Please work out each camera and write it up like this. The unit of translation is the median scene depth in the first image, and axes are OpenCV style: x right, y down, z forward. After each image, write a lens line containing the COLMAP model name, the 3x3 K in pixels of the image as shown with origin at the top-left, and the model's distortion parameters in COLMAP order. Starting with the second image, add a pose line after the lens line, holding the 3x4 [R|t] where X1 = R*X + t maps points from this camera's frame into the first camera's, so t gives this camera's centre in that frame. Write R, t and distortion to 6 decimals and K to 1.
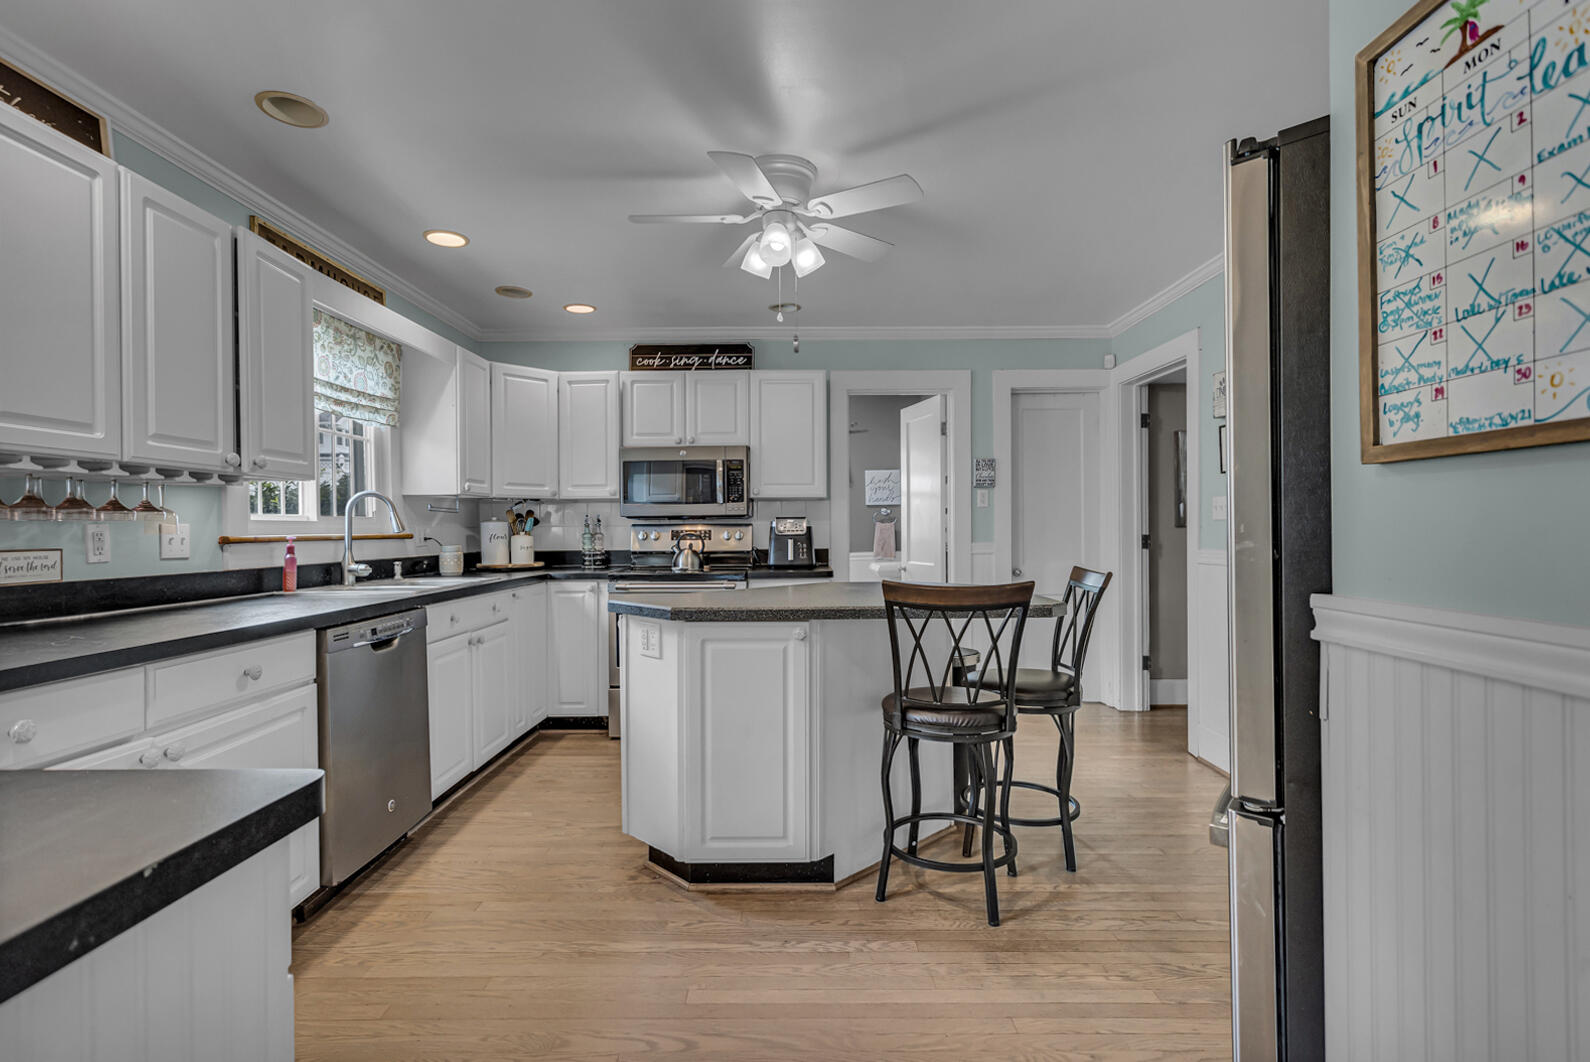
lens RADIAL K [[766.6, 0, 783.1], [0, 766.6, 528.4], [0, 0, 1]] dist [0.004325, 0.001418]
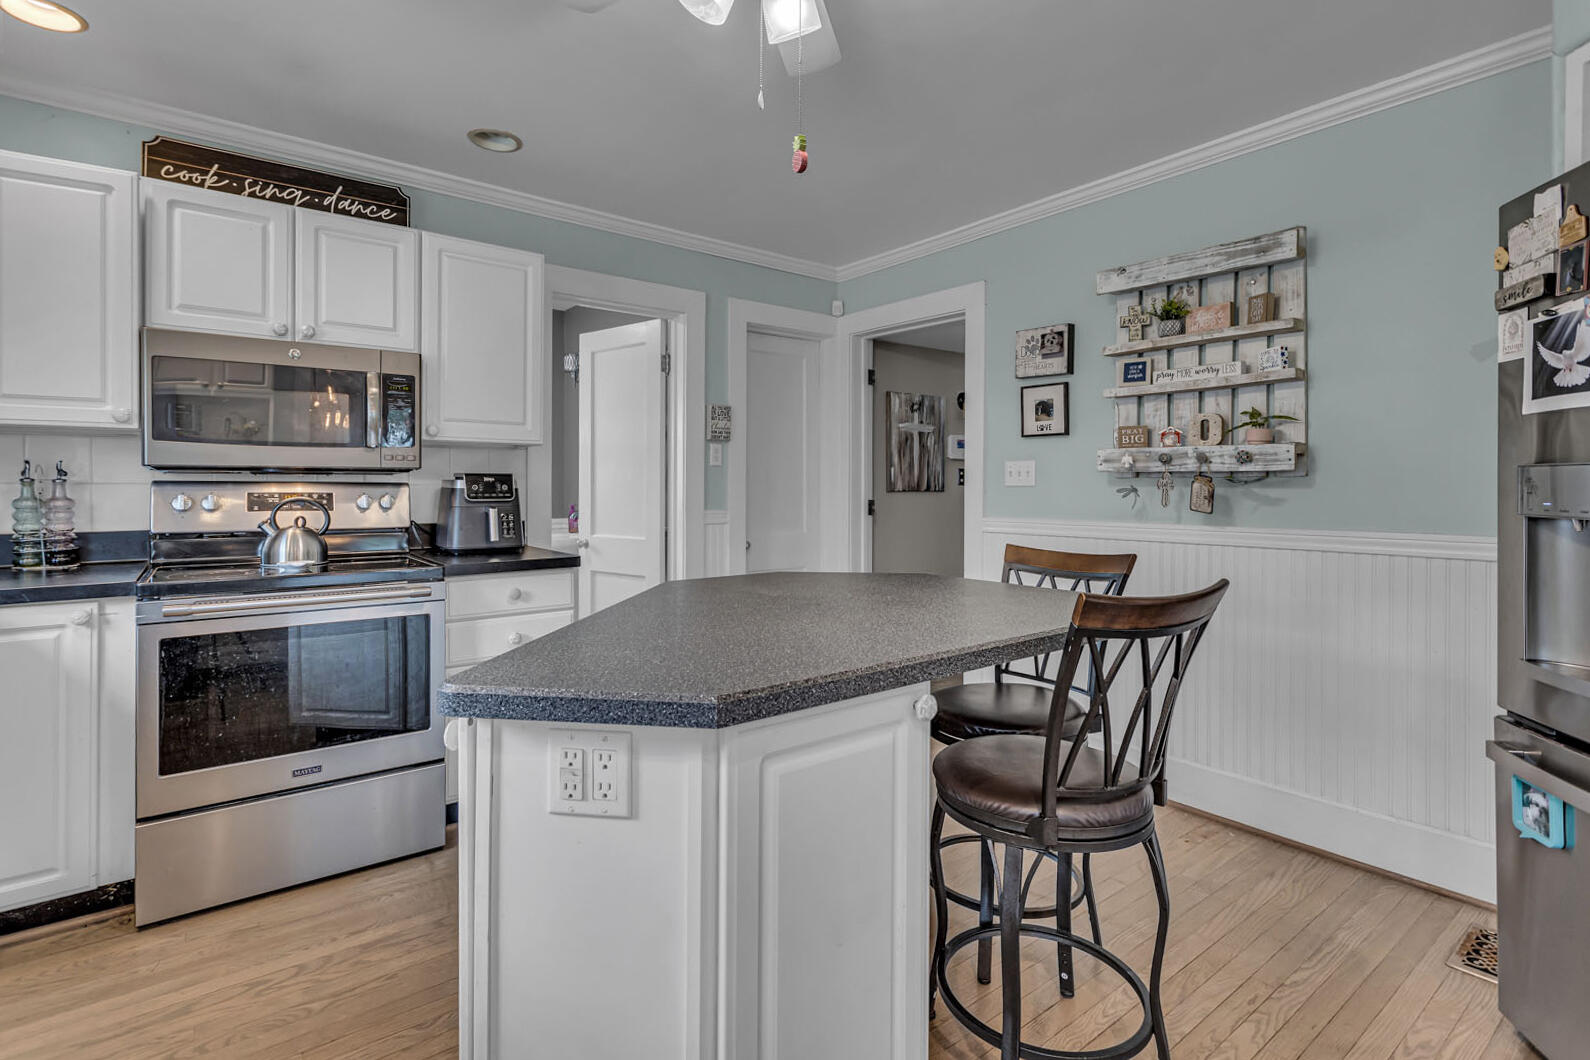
lens RADIAL K [[766.6, 0, 780.4], [0, 766.6, 490.4], [0, 0, 1]] dist [0.004325, 0.001418]
pose [[0.786010, 0.006014, 0.618185, -0.193773], [-0.008310, 0.999965, 0.000838, -0.003236], [-0.618158, -0.005796, 0.786032, 0.345769]]
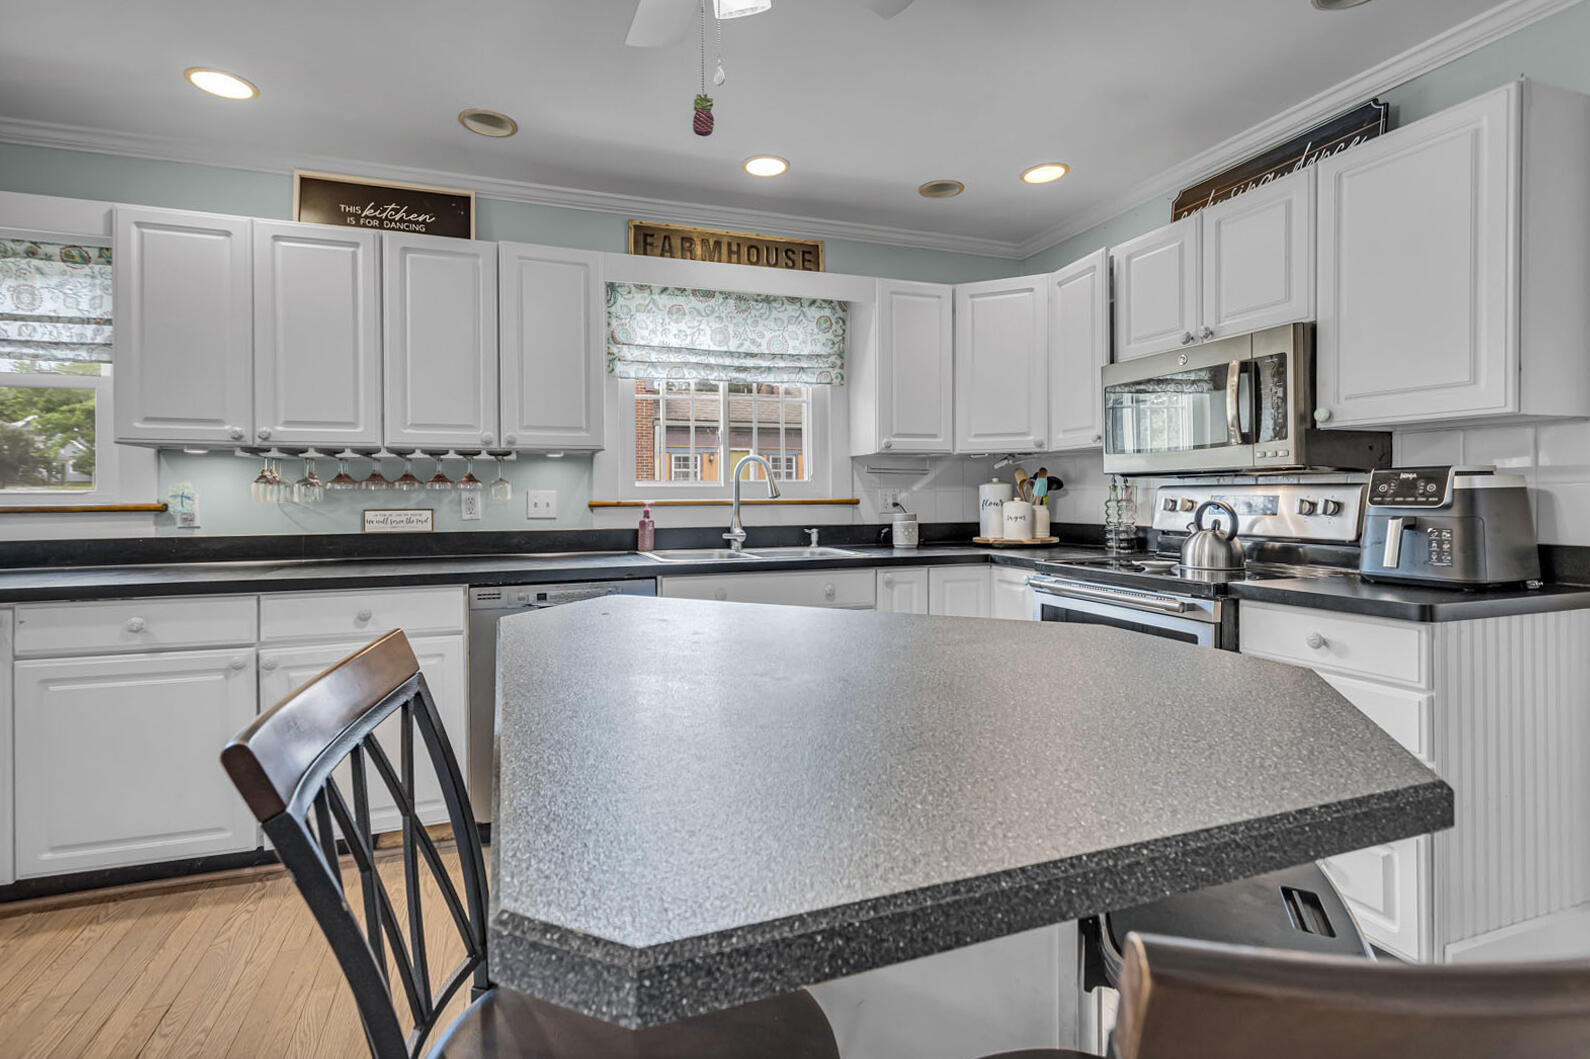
lens RADIAL K [[766.6, 0, 772.2], [0, 766.6, 497.1], [0, 0, 1]] dist [0.004325, 0.001418]
pose [[0.345224, 0.007251, -0.938492, 0.290739], [0.003533, 0.999953, 0.009025, -0.003088], [0.938514, -0.006431, 0.345182, 0.515831]]
